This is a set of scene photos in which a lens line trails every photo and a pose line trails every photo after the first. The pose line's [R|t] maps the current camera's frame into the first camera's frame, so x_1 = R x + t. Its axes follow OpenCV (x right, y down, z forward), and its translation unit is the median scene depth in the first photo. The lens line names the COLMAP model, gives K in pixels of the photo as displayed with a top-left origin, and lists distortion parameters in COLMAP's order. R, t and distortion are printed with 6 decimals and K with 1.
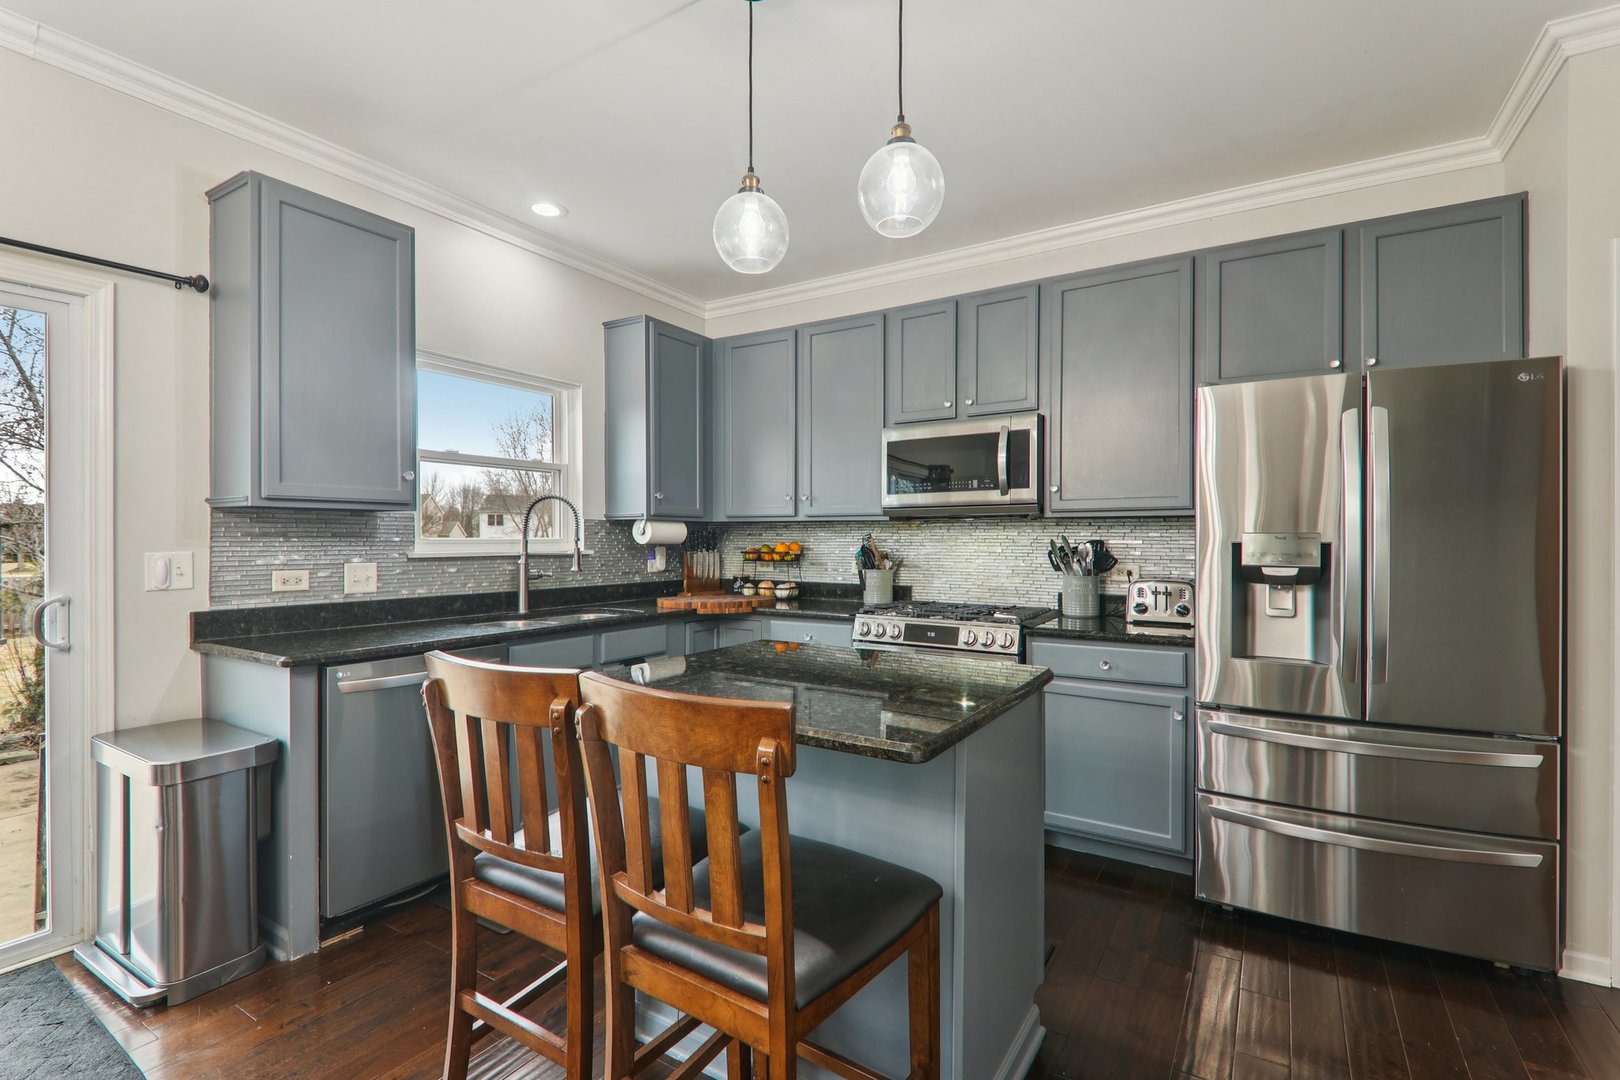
lens RADIAL K [[760.3, 0, 769.1], [0, 760.3, 542.9], [0, 0, 1]] dist [0.003455, -0.008080]
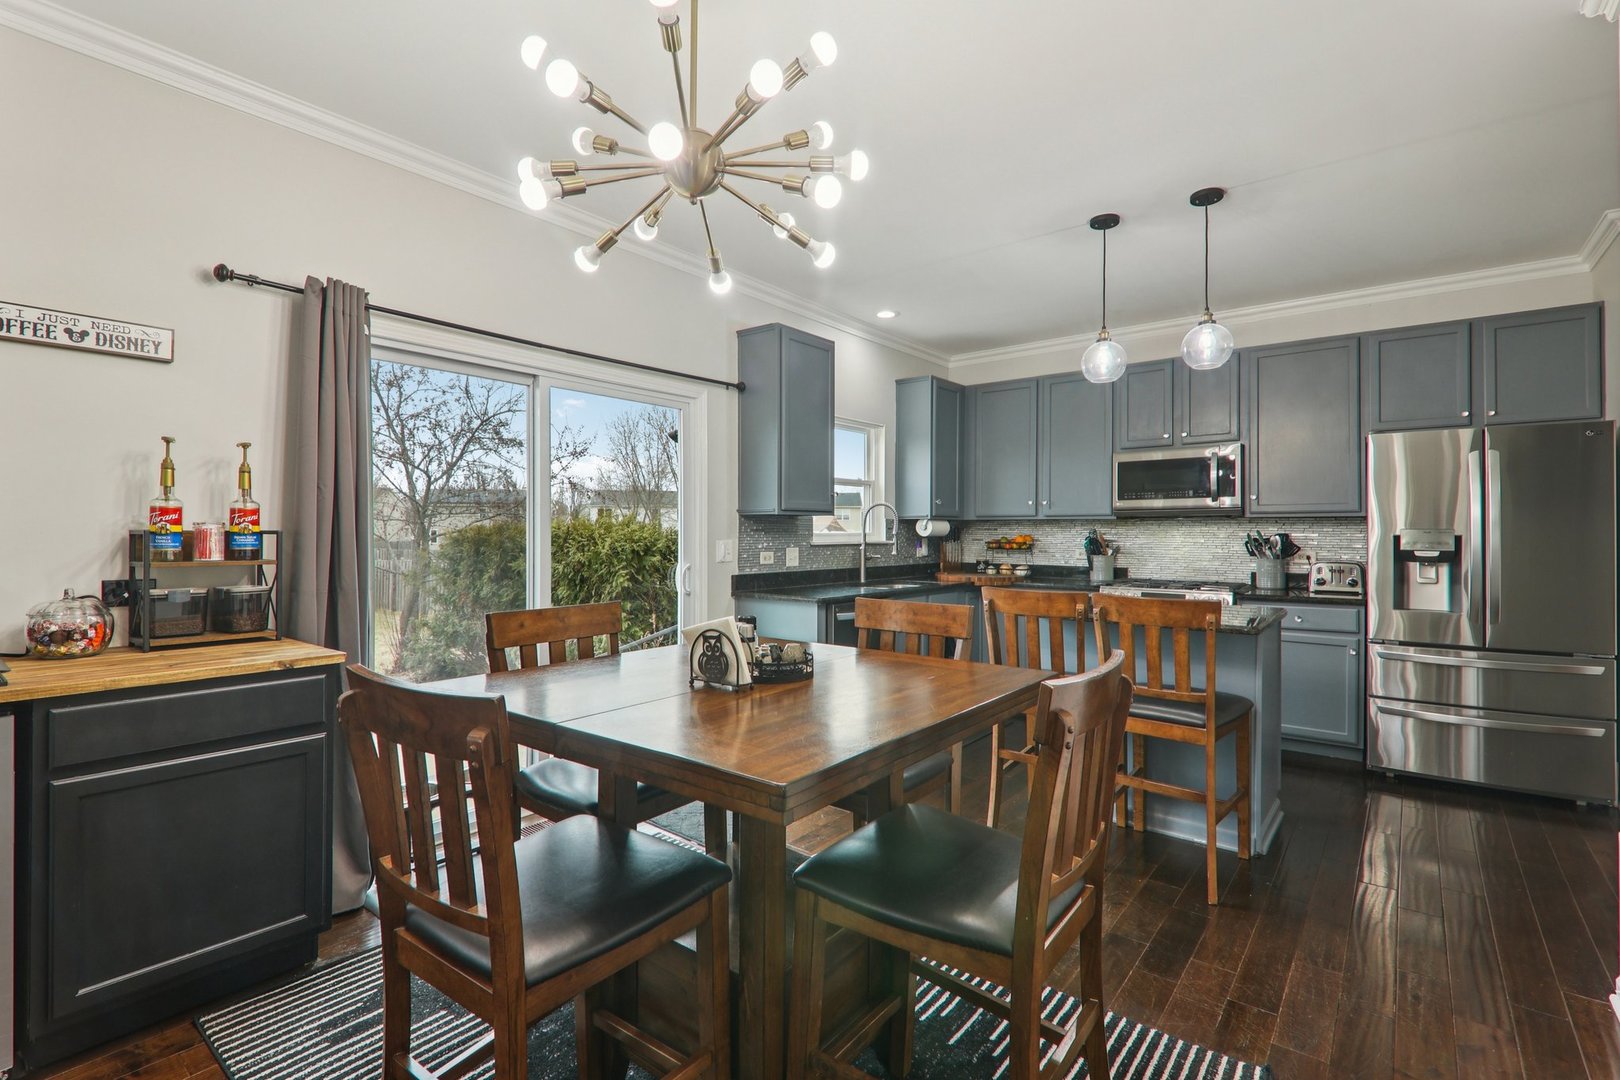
lens RADIAL K [[760.3, 0, 766.6], [0, 760.3, 528.3], [0, 0, 1]] dist [0.003455, -0.008080]
pose [[0.992867, -0.000282, -0.119225, -0.386886], [-0.000986, 0.999944, -0.010574, 0.002363], [0.119221, 0.010616, 0.992811, -0.562100]]
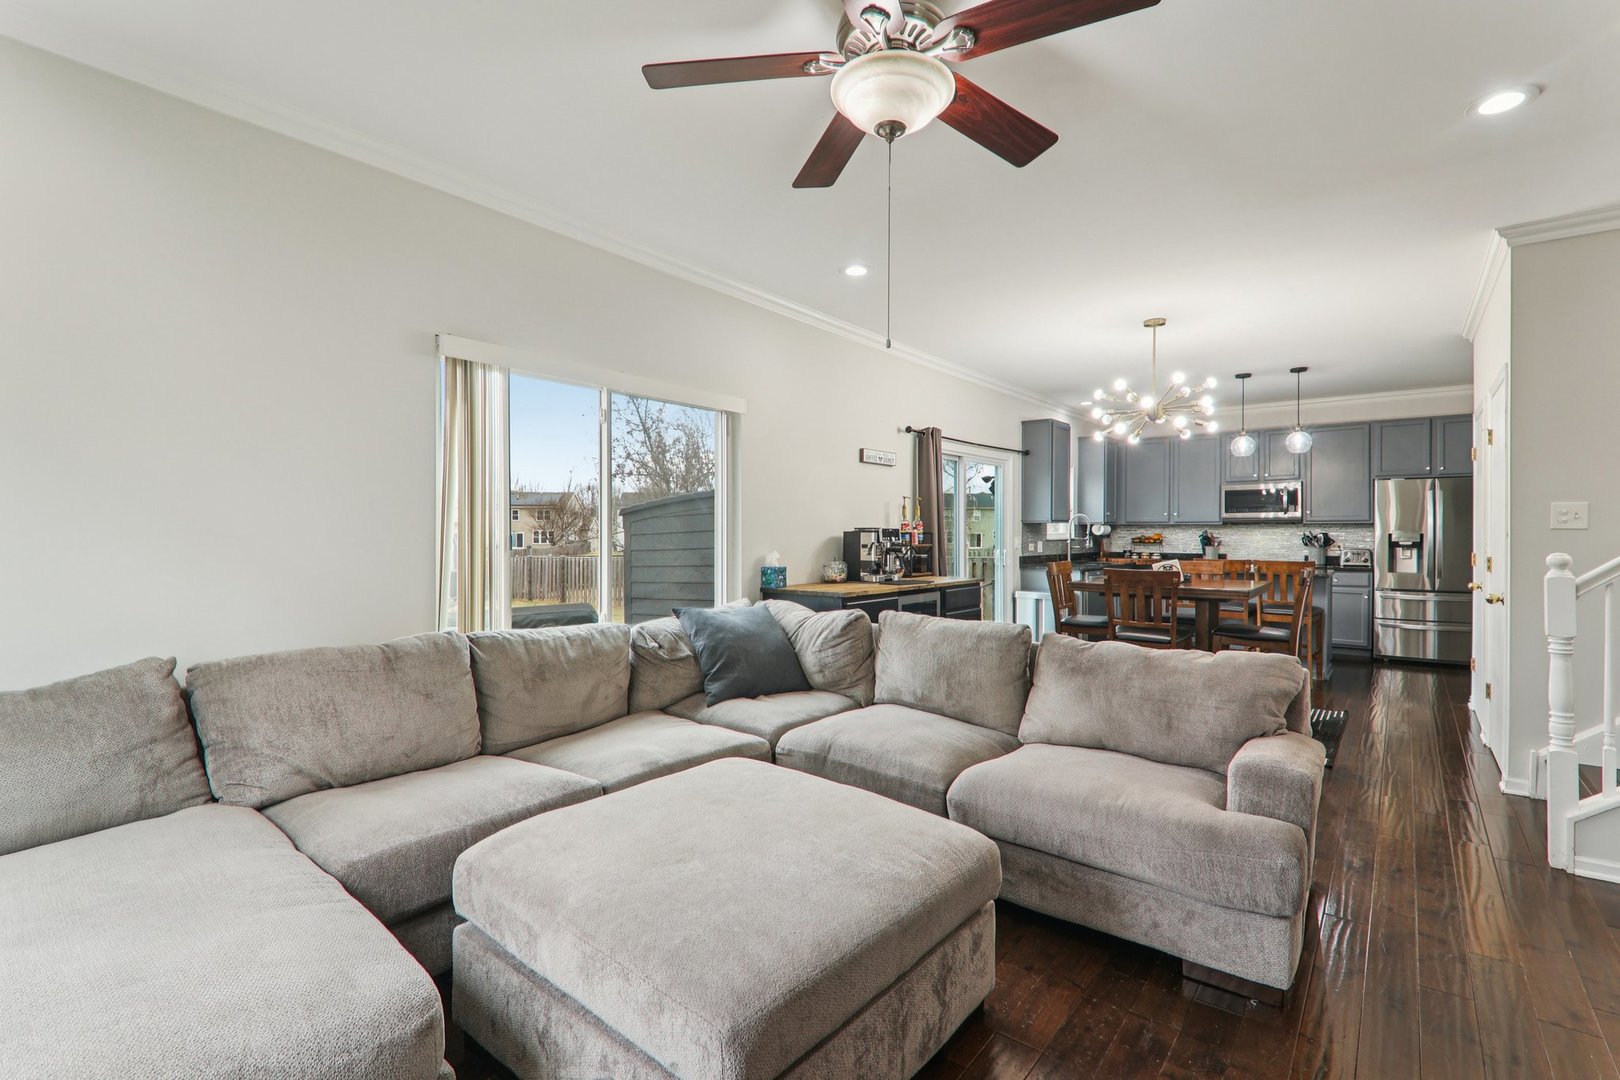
lens RADIAL K [[760.3, 0, 750.3], [0, 760.3, 531.7], [0, 0, 1]] dist [0.003455, -0.008080]
pose [[0.991513, -0.002394, -0.129984, -1.211412], [0.001912, 0.999991, -0.003830, -0.002055], [0.129992, 0.003549, 0.991509, -1.858651]]
